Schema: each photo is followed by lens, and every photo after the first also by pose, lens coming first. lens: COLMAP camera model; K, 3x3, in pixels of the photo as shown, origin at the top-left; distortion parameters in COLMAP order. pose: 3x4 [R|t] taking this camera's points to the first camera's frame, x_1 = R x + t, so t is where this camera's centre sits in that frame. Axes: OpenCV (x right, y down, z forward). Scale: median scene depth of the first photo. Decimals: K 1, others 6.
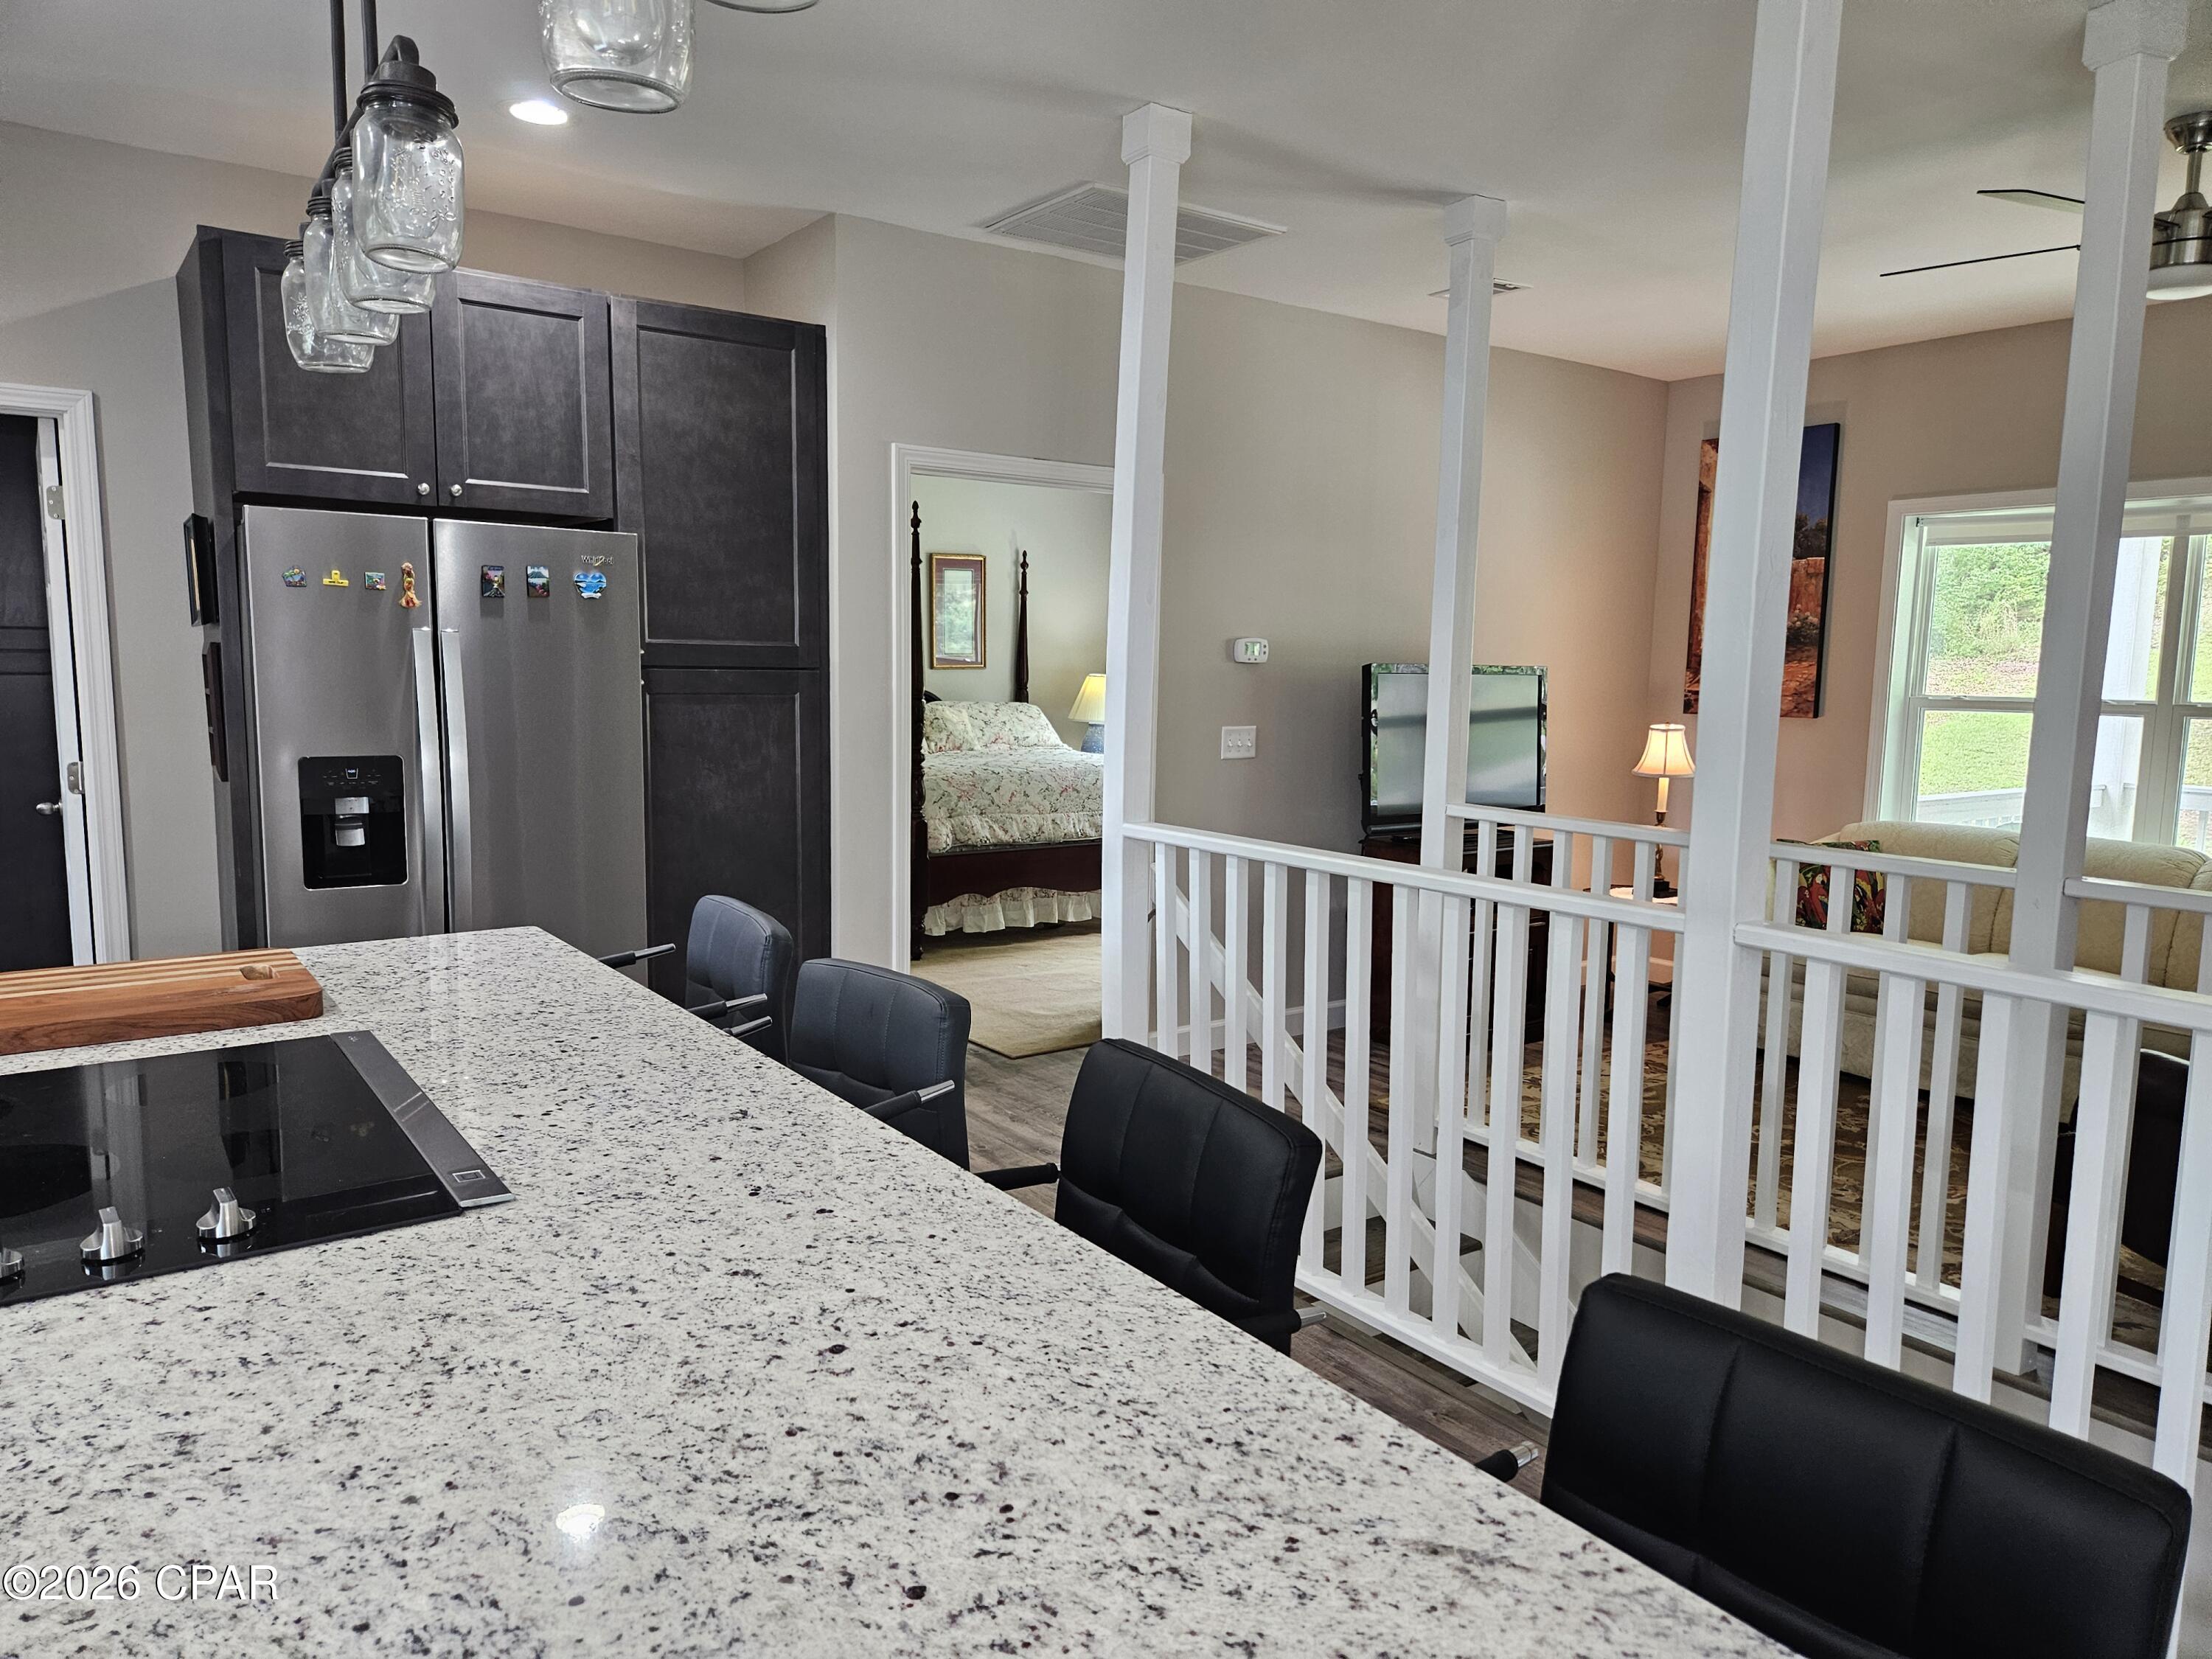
lens RADIAL K [[1485.1, 0, 1090.1], [0, 1485.1, 829.5], [0, 0, 1]] dist [0.064156, -0.054488]
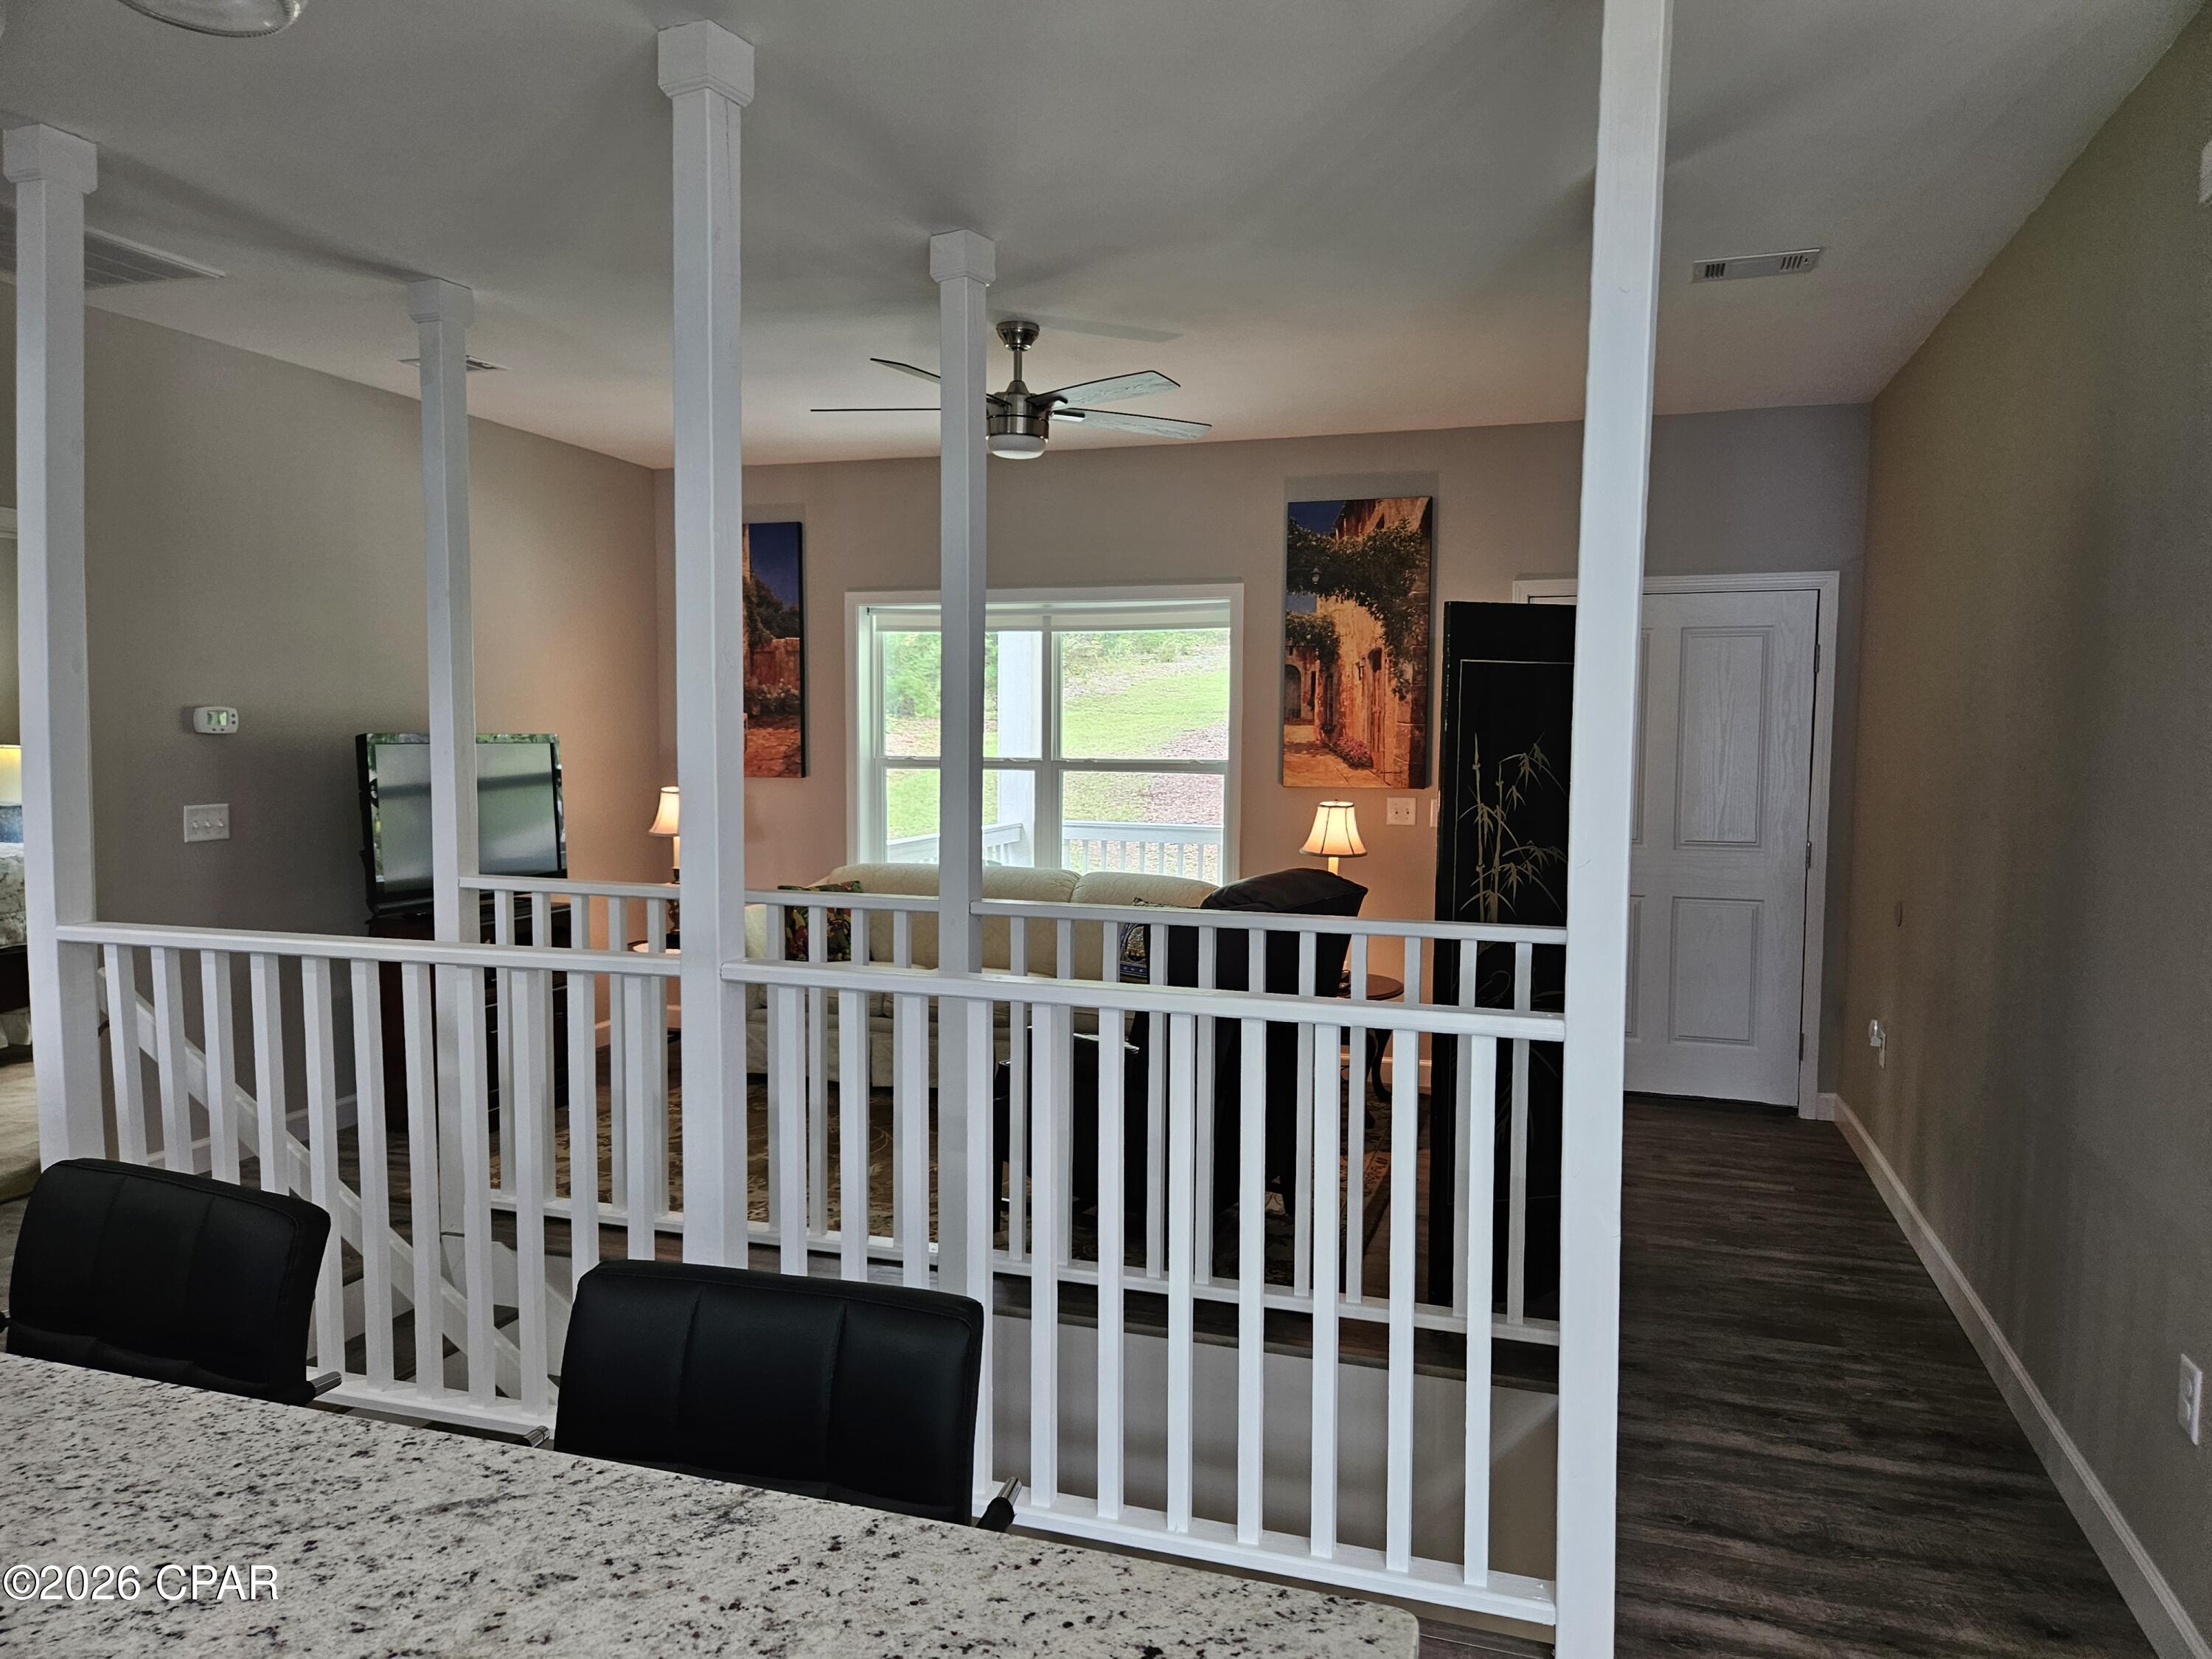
lens RADIAL K [[1485.1, 0, 1113.4], [0, 1485.1, 826.7], [0, 0, 1]] dist [0.064156, -0.054488]
pose [[0.800145, -0.050508, 0.597676, -0.007524], [0.075701, 0.996984, -0.017092, -0.000011], [-0.595010, 0.058920, 0.801556, -0.064771]]
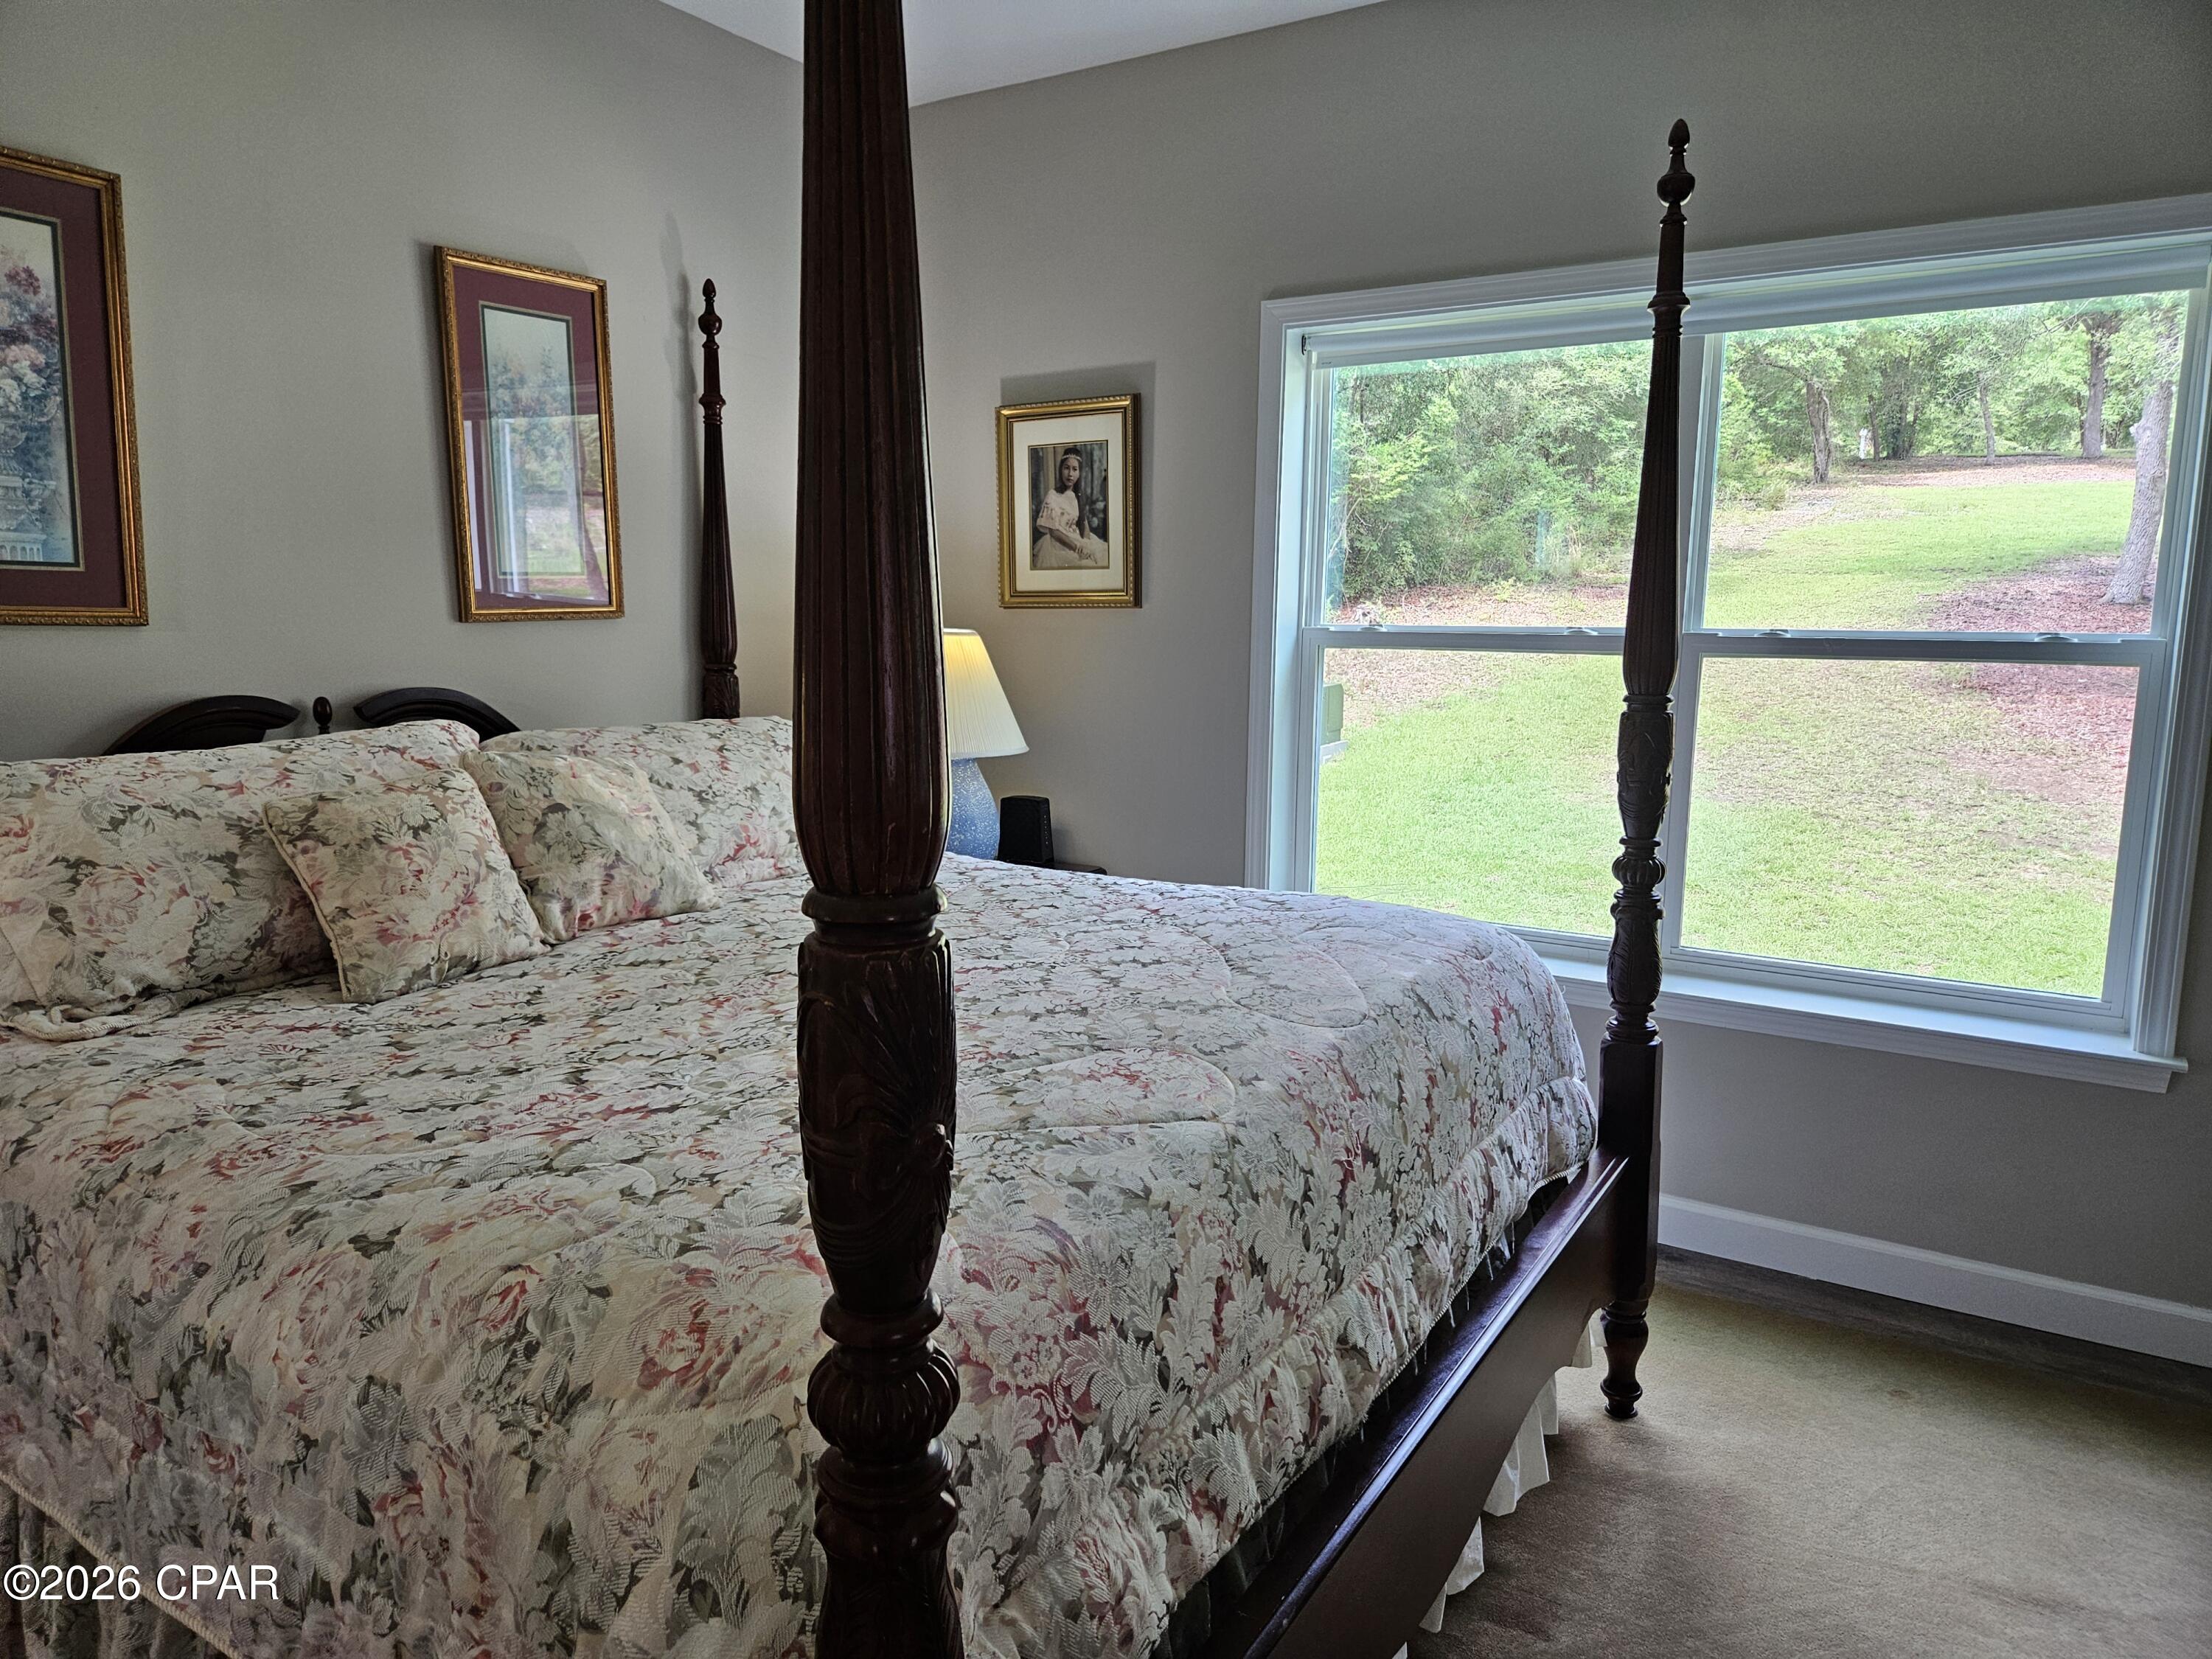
lens RADIAL K [[1485.1, 0, 1077.3], [0, 1485.1, 860.7], [0, 0, 1]] dist [0.064156, -0.054488]
pose [[0.929554, -0.073500, 0.361286, -0.248594], [0.052030, 0.996272, 0.068814, -0.171385], [-0.364997, -0.045169, 0.929913, 1.546056]]
